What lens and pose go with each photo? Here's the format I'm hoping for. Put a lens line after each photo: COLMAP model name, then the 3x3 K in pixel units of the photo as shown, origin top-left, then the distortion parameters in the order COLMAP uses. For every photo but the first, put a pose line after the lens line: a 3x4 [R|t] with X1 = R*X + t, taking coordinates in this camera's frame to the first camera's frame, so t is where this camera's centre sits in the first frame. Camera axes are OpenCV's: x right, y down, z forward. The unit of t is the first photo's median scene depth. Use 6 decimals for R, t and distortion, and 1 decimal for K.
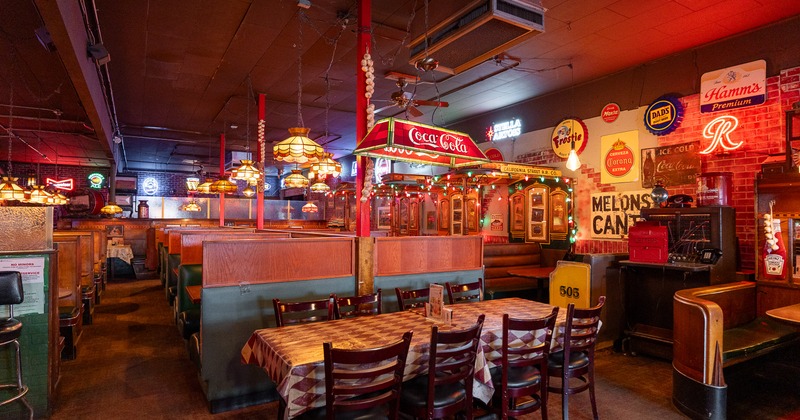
lens RADIAL K [[447.4, 0, 398.6], [0, 447.4, 206.4], [0, 0, 1]] dist [0.000512, 0.000242]
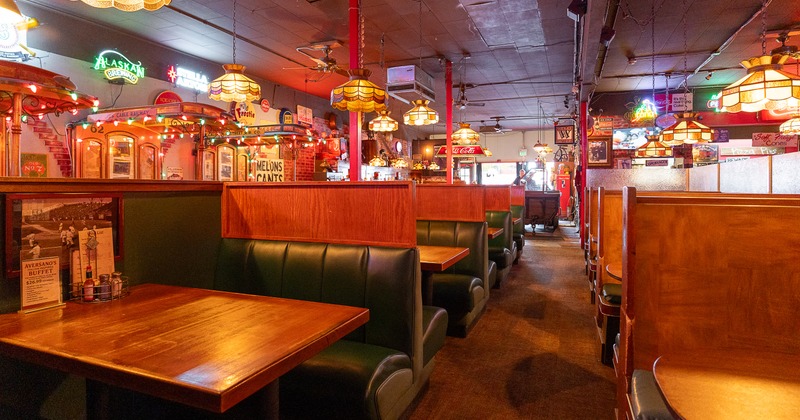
lens RADIAL K [[430.8, 0, 398.6], [0, 430.8, 186.9], [0, 0, 1]] dist [-0.027480, 0.000121]
pose [[-0.607364, -0.005806, 0.794403, -0.585397], [-0.028605, 0.999485, -0.014566, 0.044483], [-0.793909, -0.031571, -0.607217, 0.935564]]
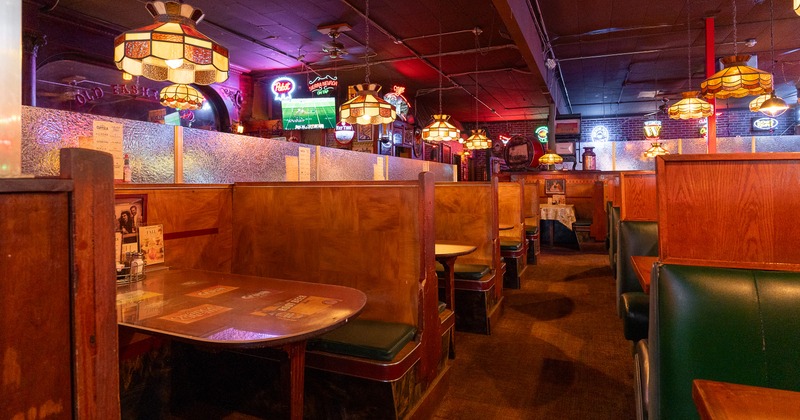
lens RADIAL K [[430.8, 0, 398.6], [0, 430.8, 186.9], [0, 0, 1]] dist [-0.027480, 0.000121]
pose [[0.574763, -0.002909, -0.818315, -0.176374], [0.030783, 0.999363, 0.018069, 0.034662], [0.817741, -0.035575, 0.574486, 0.347637]]
